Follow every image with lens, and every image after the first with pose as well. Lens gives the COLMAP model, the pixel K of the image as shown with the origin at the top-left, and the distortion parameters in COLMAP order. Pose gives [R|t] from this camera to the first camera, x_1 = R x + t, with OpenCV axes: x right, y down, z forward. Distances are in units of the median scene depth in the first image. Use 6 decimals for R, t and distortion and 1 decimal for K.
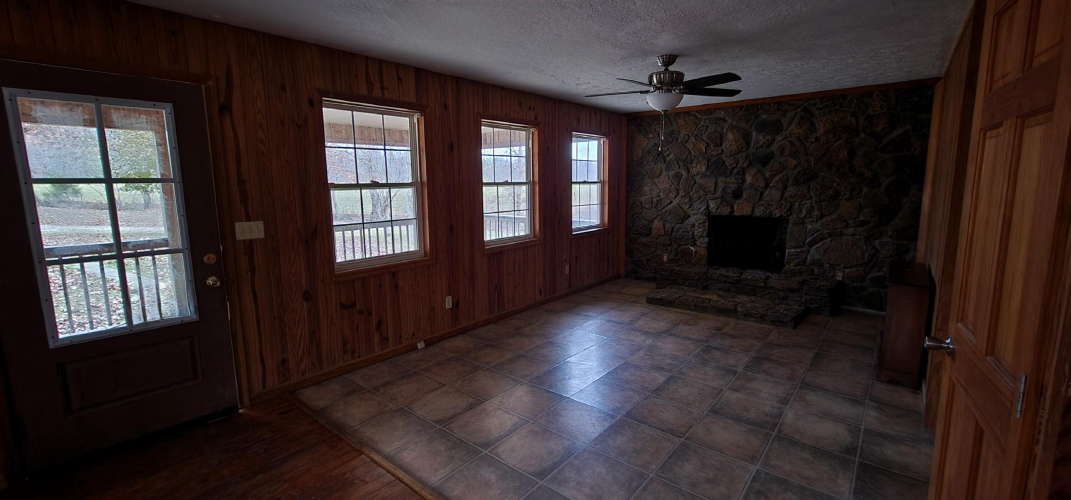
lens RADIAL K [[450.6, 0, 531.8], [0, 450.6, 248.9], [0, 0, 1]] dist [-0.002428, -0.000755]
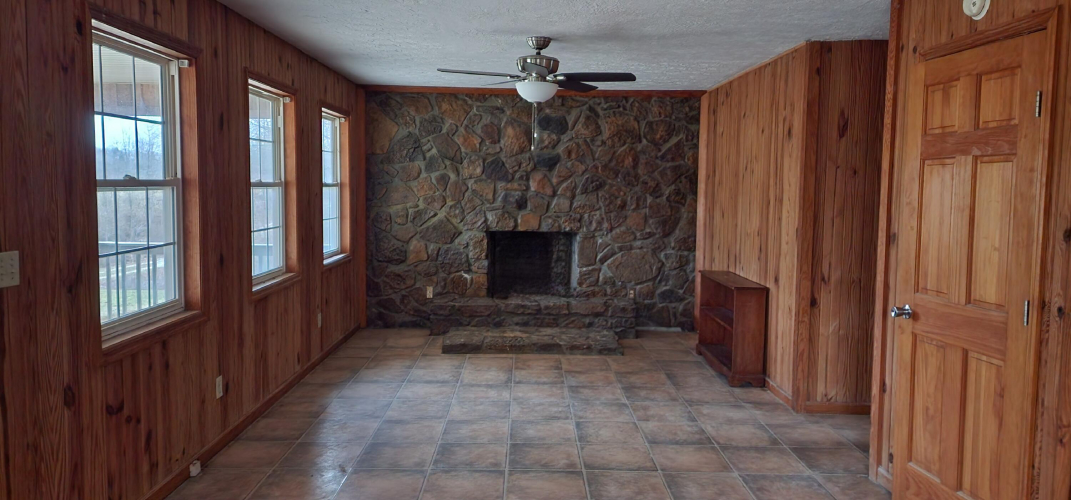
lens RADIAL K [[738.1, 0, 534.6], [0, 738.1, 246.3], [0, 0, 1]] dist [0.066461, -0.008233]
pose [[0.755479, -0.033348, 0.654324, -0.451802], [0.075372, 0.996497, -0.036236, 0.003767], [-0.650823, 0.076693, 0.755346, -0.000617]]
